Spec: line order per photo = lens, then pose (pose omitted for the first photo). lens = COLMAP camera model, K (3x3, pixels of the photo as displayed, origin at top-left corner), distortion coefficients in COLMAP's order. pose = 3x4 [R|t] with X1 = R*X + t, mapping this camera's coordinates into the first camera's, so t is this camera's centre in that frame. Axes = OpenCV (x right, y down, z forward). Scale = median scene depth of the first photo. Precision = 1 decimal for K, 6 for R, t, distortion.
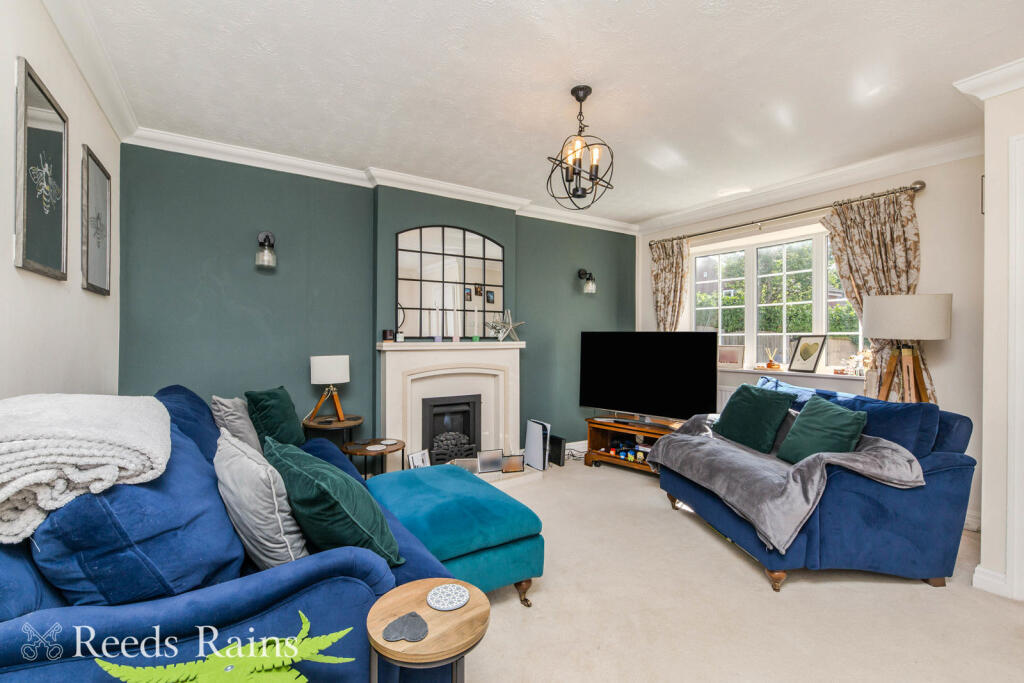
lens RADIAL K [[464.4, 0, 512.0], [0, 464.4, 341.5], [0, 0, 1]] dist [0.001307, 0.000098]
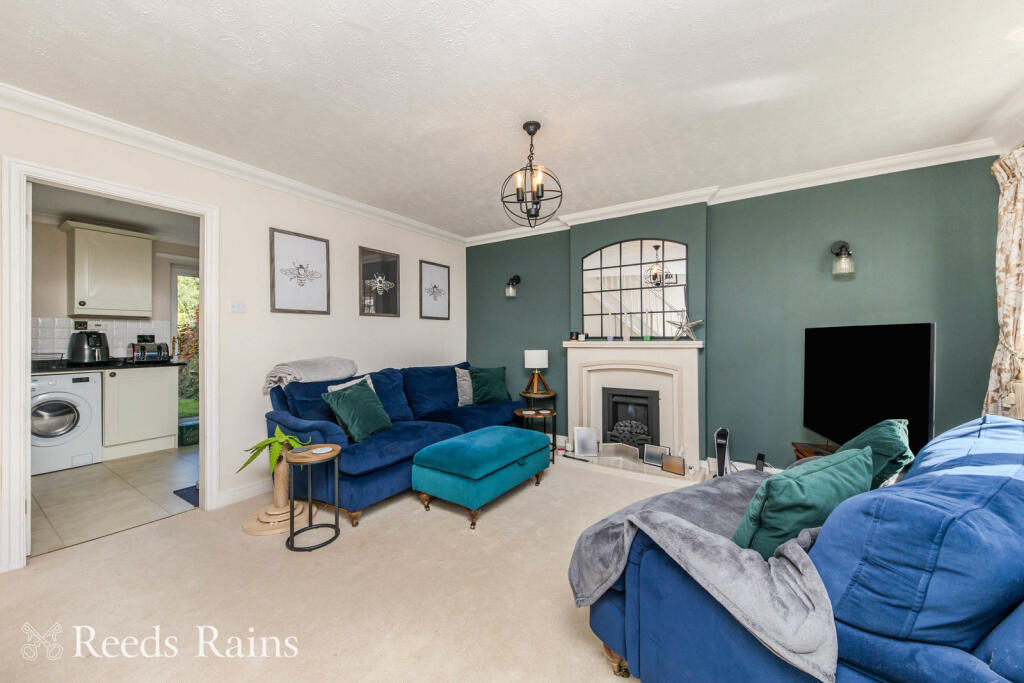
lens RADIAL K [[373.3, 0, 512.0], [0, 373.3, 341.5], [0, 0, 1]] dist [-0.000335, 0.000003]
pose [[0.409737, -0.000640, -0.912204, 0.606410], [-0.001249, 0.999998, -0.001262, 0.003564], [0.912203, 0.001656, 0.409735, 0.372572]]
